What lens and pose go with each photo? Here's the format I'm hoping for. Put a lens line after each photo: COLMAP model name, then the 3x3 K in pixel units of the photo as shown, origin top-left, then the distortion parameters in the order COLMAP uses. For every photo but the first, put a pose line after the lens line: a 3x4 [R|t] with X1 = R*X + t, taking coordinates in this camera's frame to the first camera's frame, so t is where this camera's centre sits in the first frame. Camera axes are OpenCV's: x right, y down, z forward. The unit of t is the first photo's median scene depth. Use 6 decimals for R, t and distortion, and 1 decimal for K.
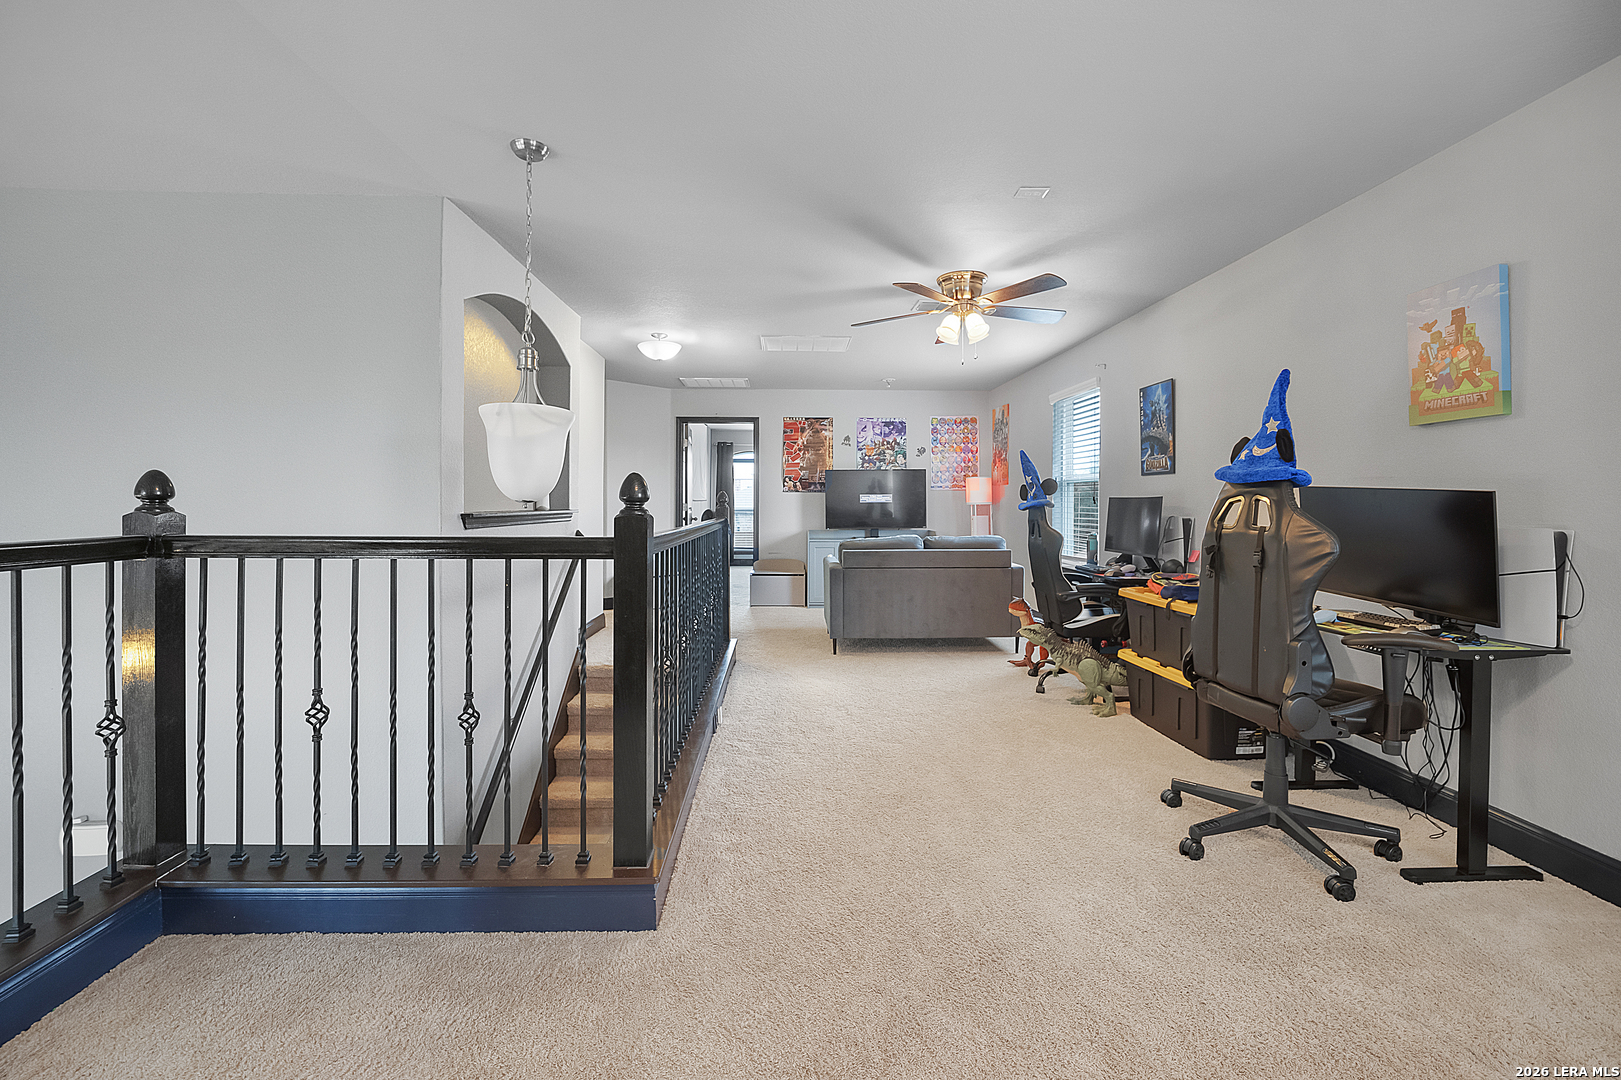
lens RADIAL K [[661.9, 0, 799.6], [0, 661.9, 505.0], [0, 0, 1]] dist [-0.022365, 0.004404]
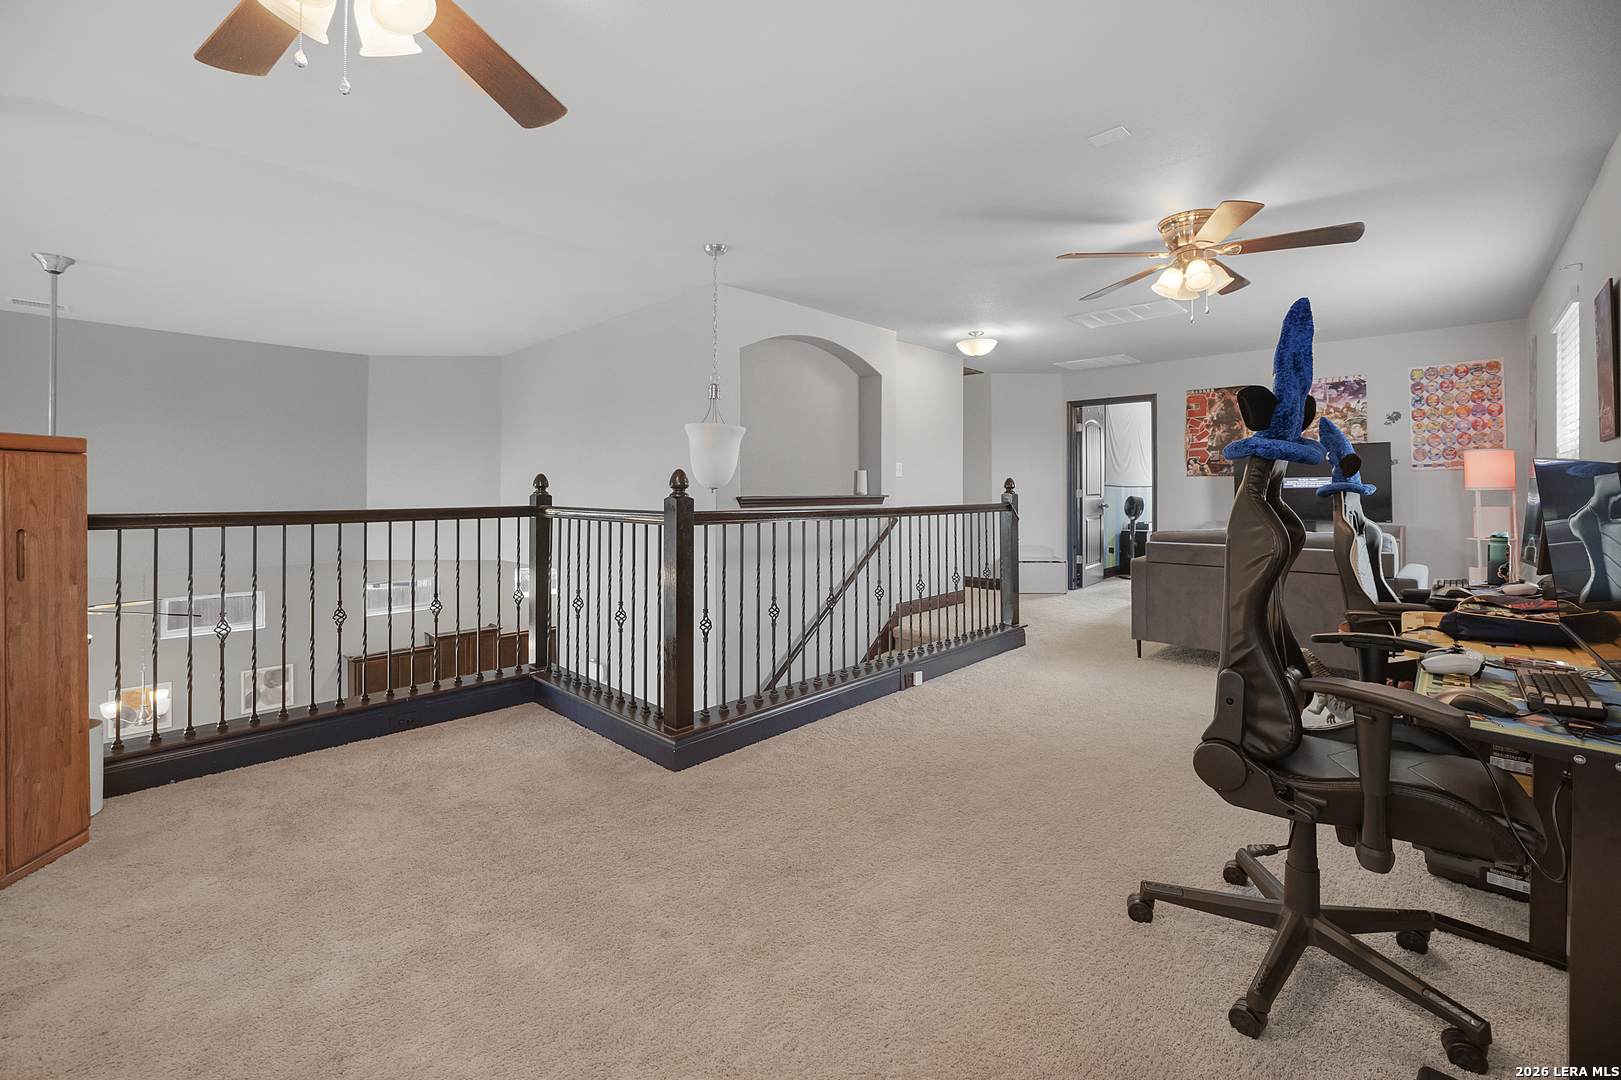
lens RADIAL K [[661.9, 0, 806.8], [0, 661.9, 485.2], [0, 0, 1]] dist [-0.022365, 0.004404]
pose [[0.701465, -0.007660, -0.712662, 0.377658], [0.000266, 0.999945, -0.010486, 0.001629], [0.712703, 0.007166, 0.701429, 0.053295]]
